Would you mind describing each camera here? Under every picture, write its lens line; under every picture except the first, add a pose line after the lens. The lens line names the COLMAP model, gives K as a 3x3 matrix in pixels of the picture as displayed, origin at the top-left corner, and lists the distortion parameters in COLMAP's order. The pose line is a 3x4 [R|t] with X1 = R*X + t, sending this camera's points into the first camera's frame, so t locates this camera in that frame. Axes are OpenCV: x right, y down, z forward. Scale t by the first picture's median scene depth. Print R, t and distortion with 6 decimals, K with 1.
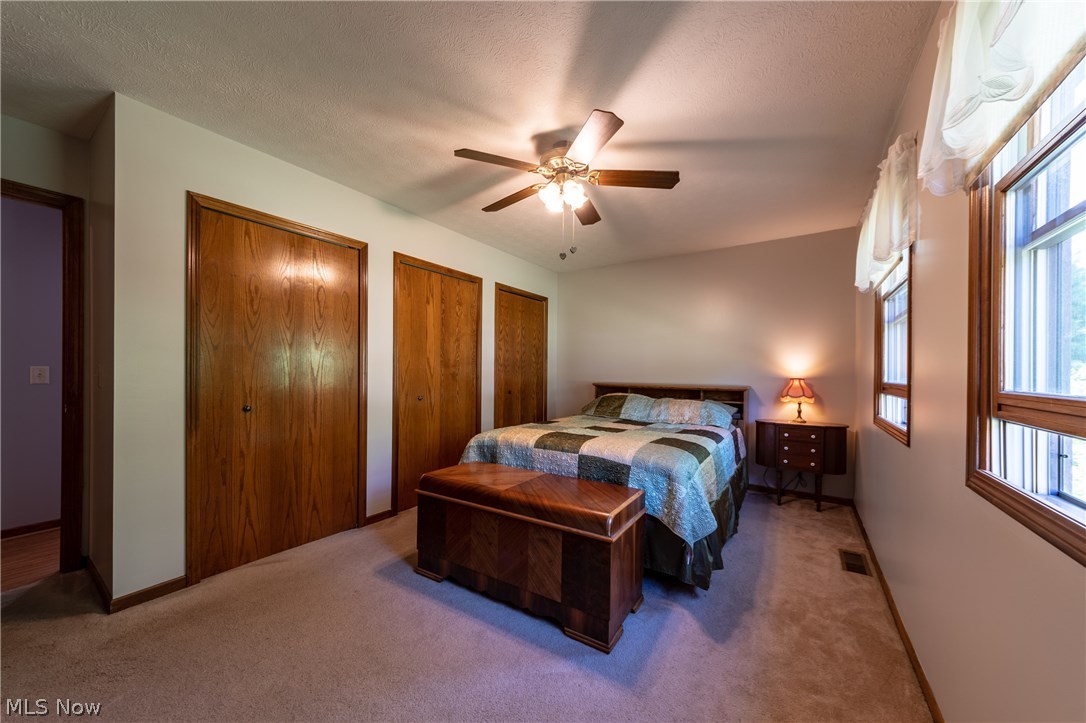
lens RADIAL K [[395.5, 0, 544.6], [0, 395.5, 370.8], [0, 0, 1]] dist [-0.000390, -0.000051]
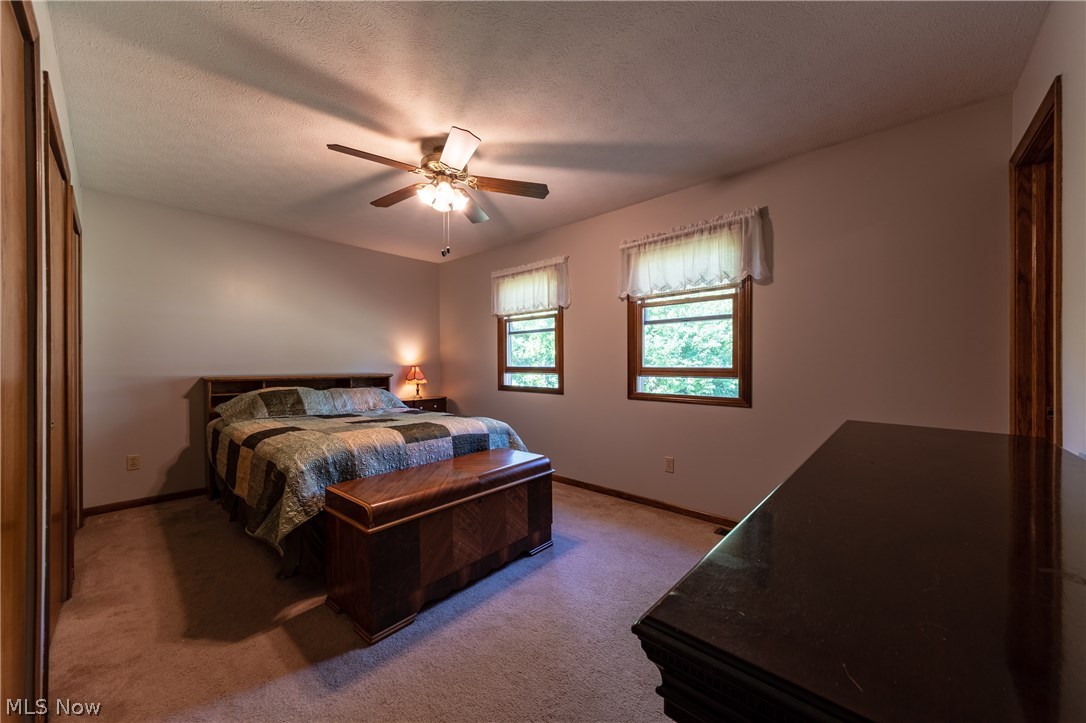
lens RADIAL K [[395.5, 0, 550.4], [0, 395.5, 361.4], [0, 0, 1]] dist [-0.000390, -0.000051]
pose [[0.130190, -0.006492, 0.991468, -0.983848], [-0.000182, 0.999978, 0.006571, -0.007341], [-0.991489, -0.001036, 0.130186, 0.583909]]
